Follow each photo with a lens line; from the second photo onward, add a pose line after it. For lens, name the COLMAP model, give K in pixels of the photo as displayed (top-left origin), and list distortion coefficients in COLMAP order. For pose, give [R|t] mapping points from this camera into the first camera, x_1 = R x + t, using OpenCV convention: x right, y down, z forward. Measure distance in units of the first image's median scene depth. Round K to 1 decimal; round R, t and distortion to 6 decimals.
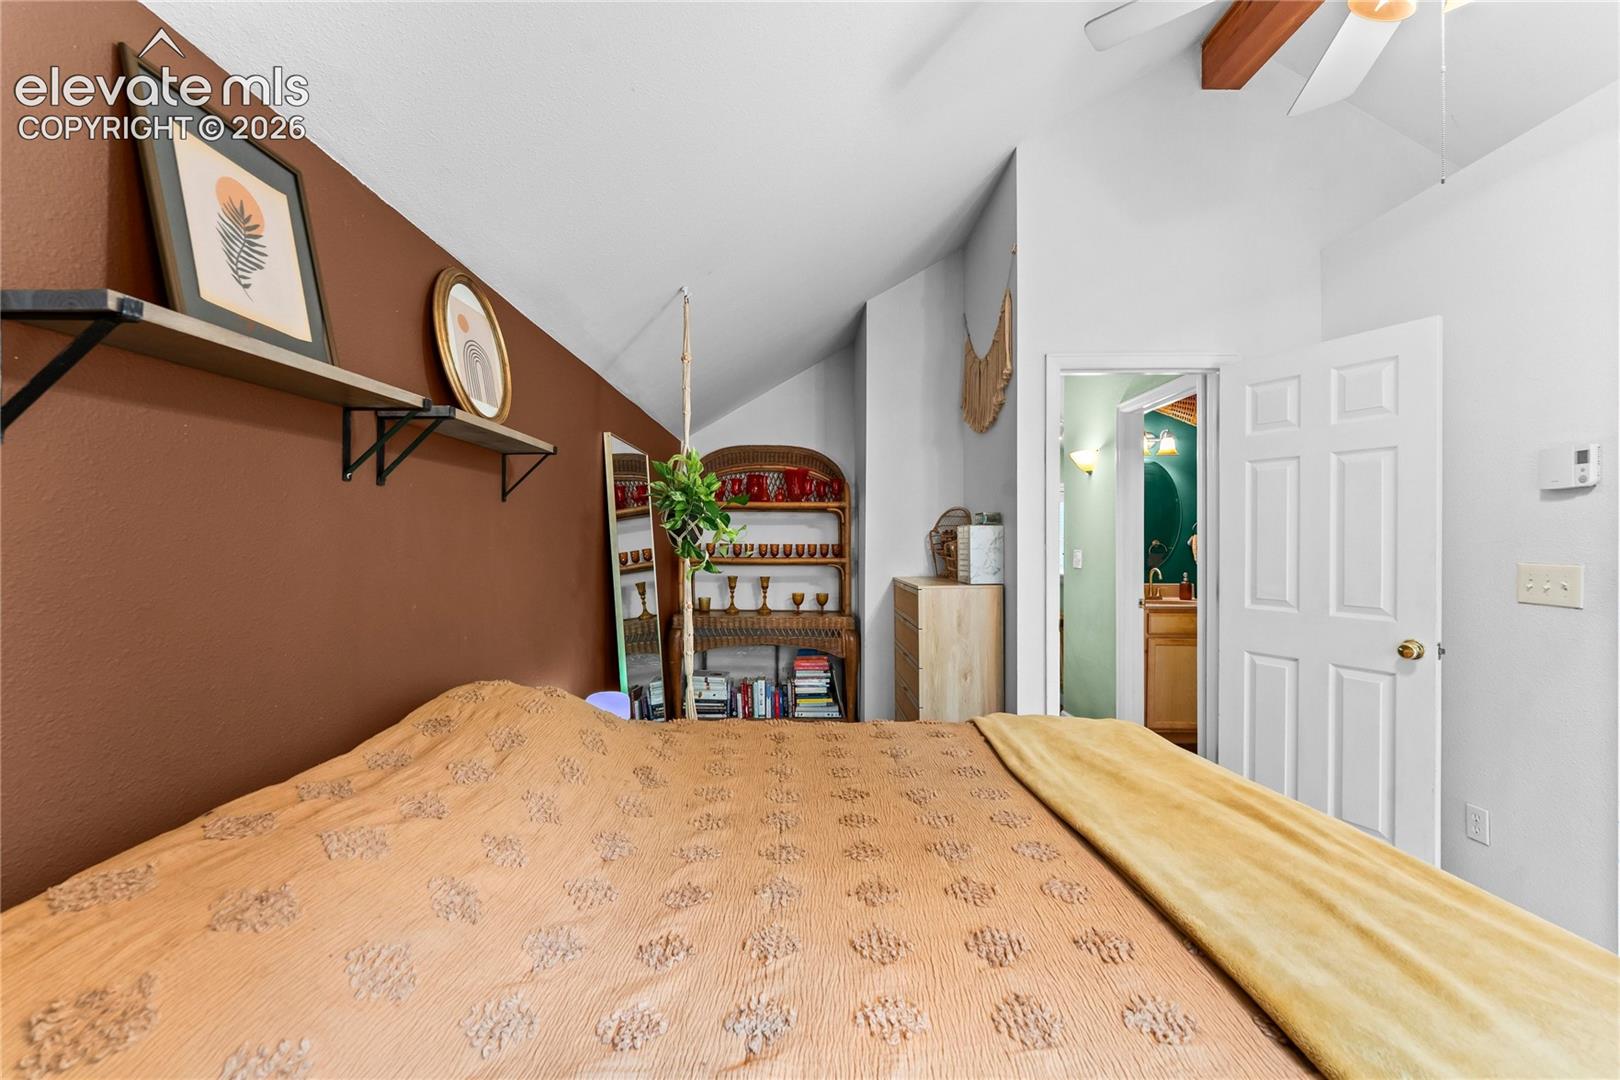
lens RADIAL K [[646.4, 0, 801.2], [0, 646.4, 541.6], [0, 0, 1]] dist [-0.000917, -0.000400]
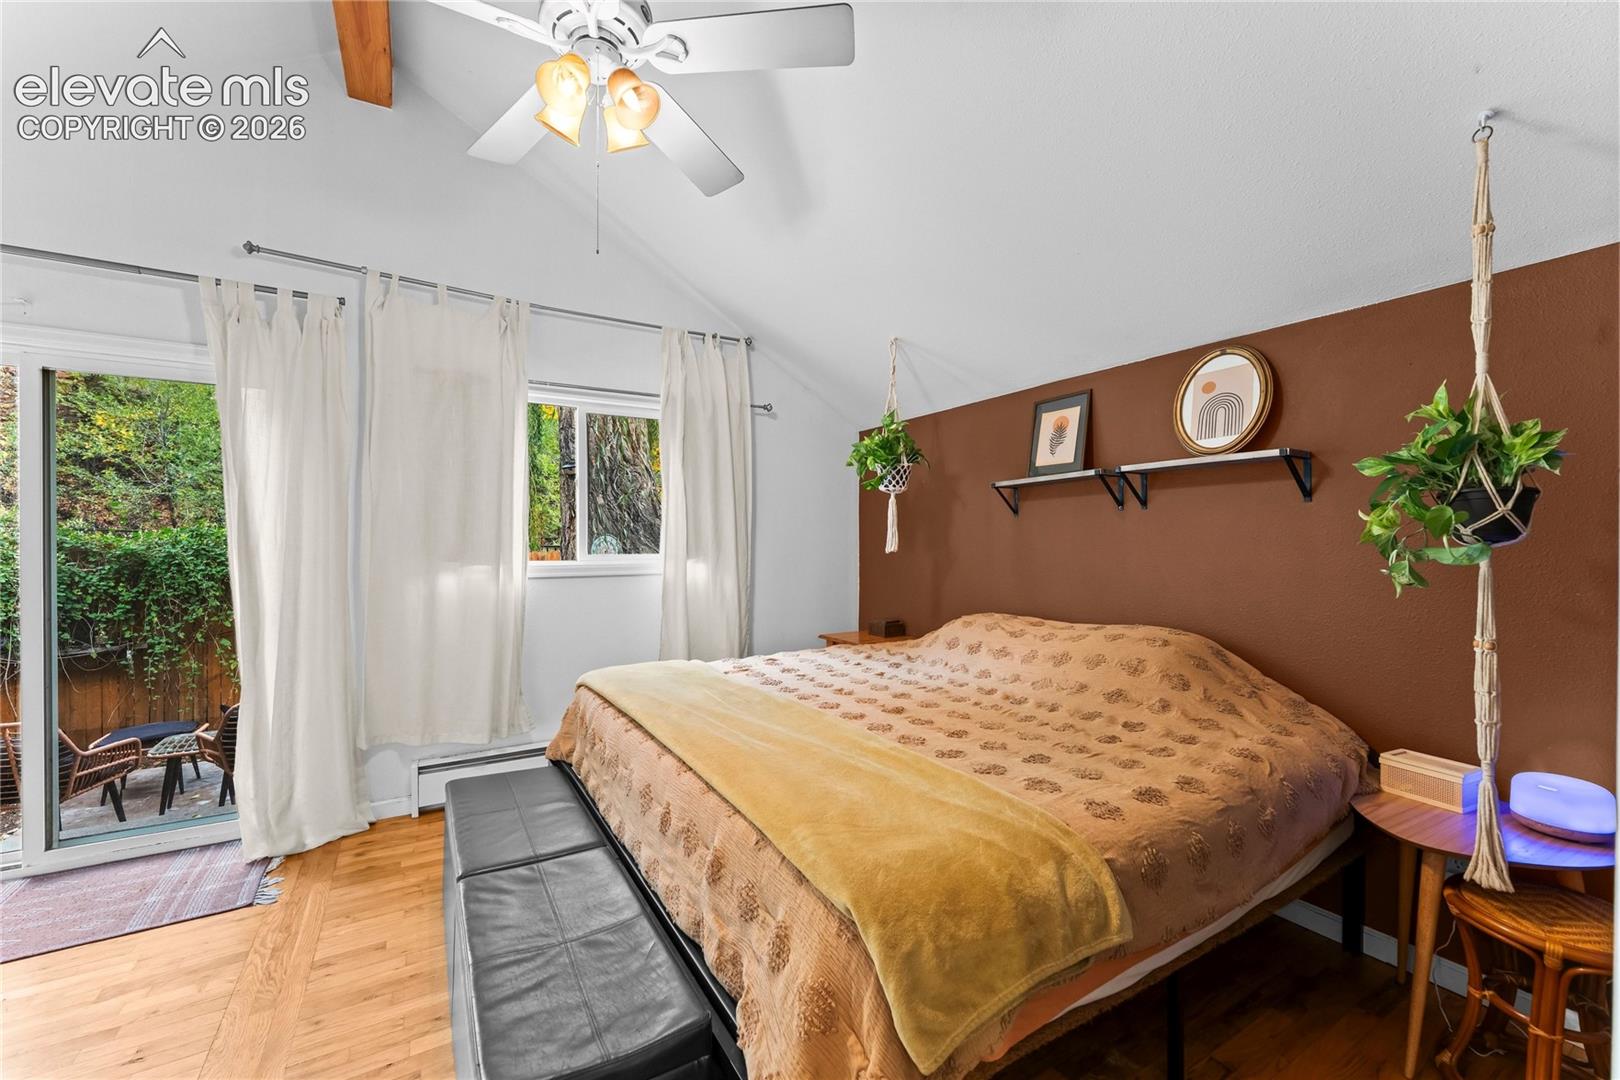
lens RADIAL K [[648.3, 0, 801.4], [0, 648.3, 531.9], [0, 0, 1]] dist [-0.001952, -0.000173]
pose [[-0.857693, -0.002096, -0.514157, 0.756368], [0.004345, 0.999926, -0.011325, -0.000222], [0.514143, -0.011947, -0.857621, 1.327842]]
